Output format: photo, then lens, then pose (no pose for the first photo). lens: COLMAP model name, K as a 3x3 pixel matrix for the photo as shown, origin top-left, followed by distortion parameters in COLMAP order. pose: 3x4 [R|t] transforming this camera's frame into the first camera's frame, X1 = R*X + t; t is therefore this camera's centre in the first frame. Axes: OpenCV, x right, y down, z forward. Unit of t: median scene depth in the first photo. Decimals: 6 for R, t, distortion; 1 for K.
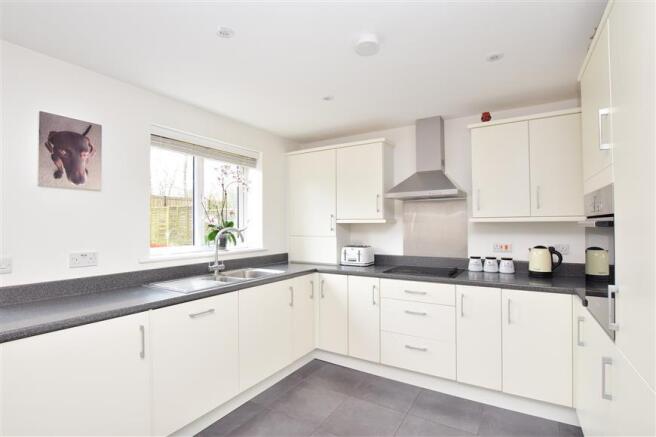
lens RADIAL K [[308.7, 0, 328.0], [0, 308.7, 218.5], [0, 0, 1]] dist [-0.039886, 0.000153]
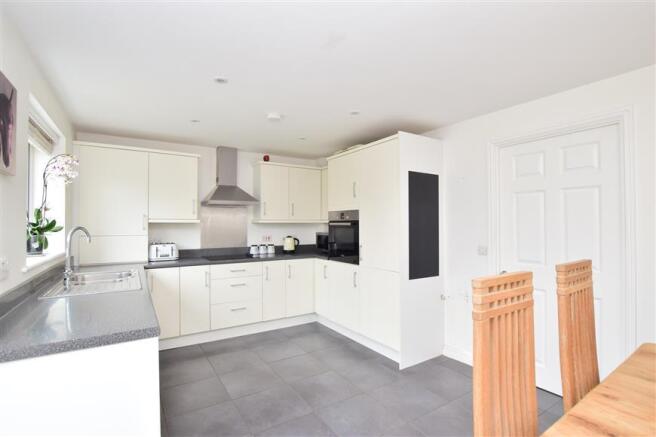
lens RADIAL K [[308.7, 0, 328.0], [0, 308.7, 218.5], [0, 0, 1]] dist [-0.039886, 0.000153]
pose [[0.435173, 0.020794, 0.900107, -0.719290], [-0.020099, 0.999708, -0.013377, 0.003194], [-0.900123, -0.012270, 0.435464, -0.013792]]
